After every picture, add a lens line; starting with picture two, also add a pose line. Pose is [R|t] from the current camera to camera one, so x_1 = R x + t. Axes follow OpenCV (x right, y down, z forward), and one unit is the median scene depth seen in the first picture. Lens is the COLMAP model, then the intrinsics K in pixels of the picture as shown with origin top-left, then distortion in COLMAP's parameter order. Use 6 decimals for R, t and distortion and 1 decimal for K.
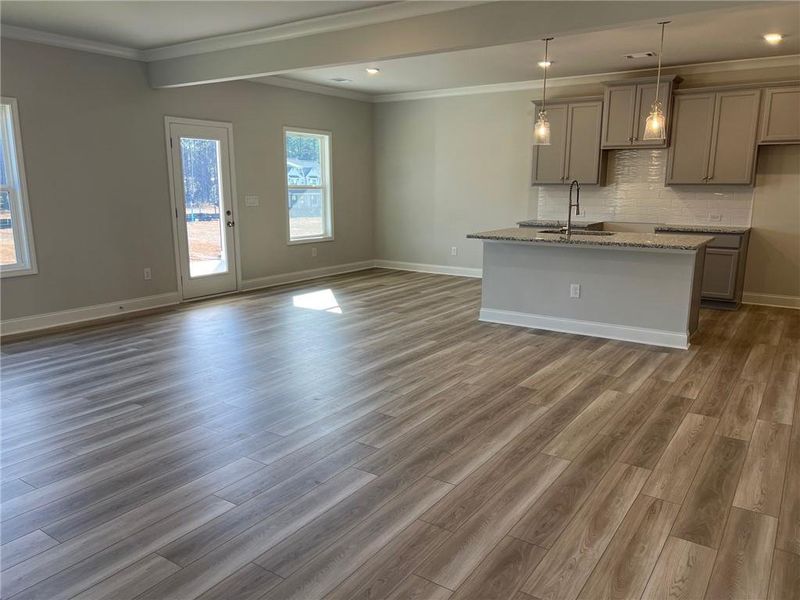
lens RADIAL K [[603.0, 0, 402.8], [0, 603.0, 303.4], [0, 0, 1]] dist [0.068955, -0.093402]
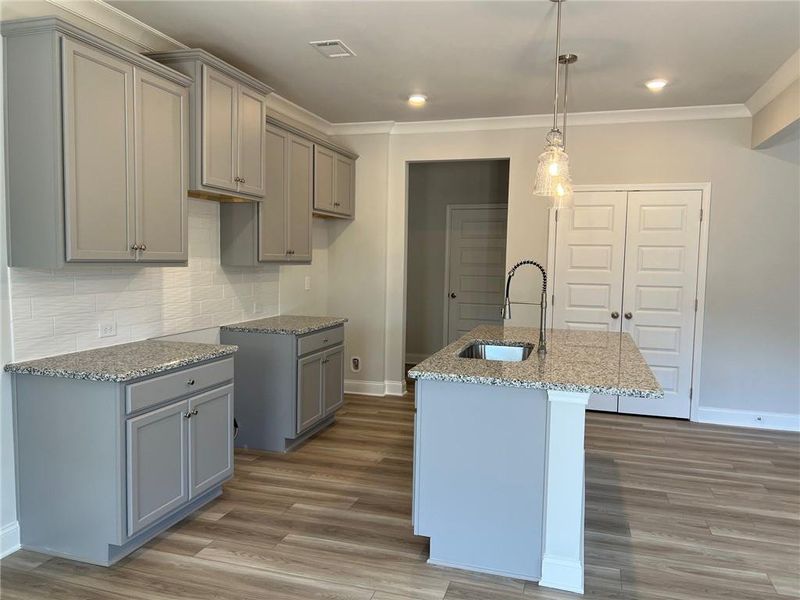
lens RADIAL K [[591.2, 0, 397.7], [0, 591.2, 302.9], [0, 0, 1]] dist [0.068674, -0.089650]
pose [[-0.279371, -0.076460, 0.957134, -0.200044], [0.174710, 0.976136, 0.128973, -0.222824], [-0.944155, 0.203253, -0.259346, 1.108726]]
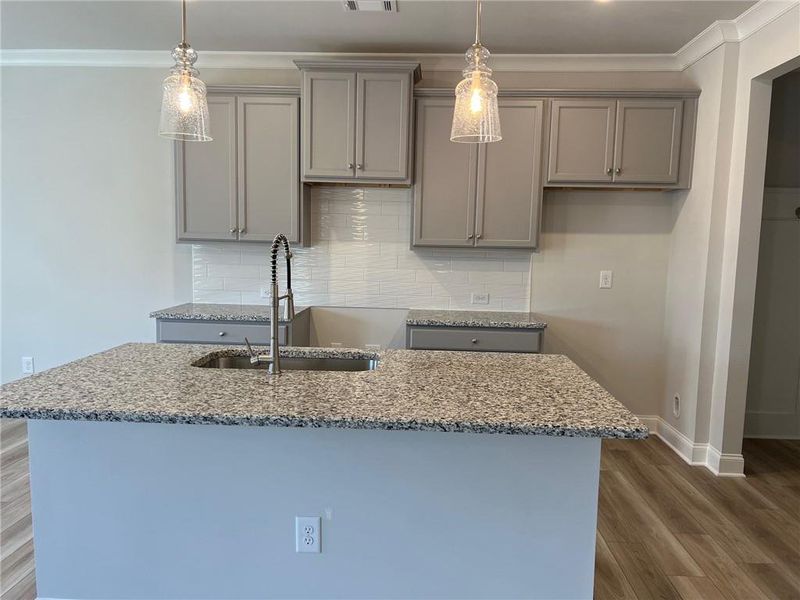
lens RADIAL K [[603.0, 0, 402.8], [0, 603.0, 303.4], [0, 0, 1]] dist [0.068955, -0.093402]
pose [[0.854984, -0.036813, 0.517347, 0.124128], [0.081144, 0.994689, -0.063321, -0.108665], [-0.512268, 0.096118, 0.853430, 0.535698]]
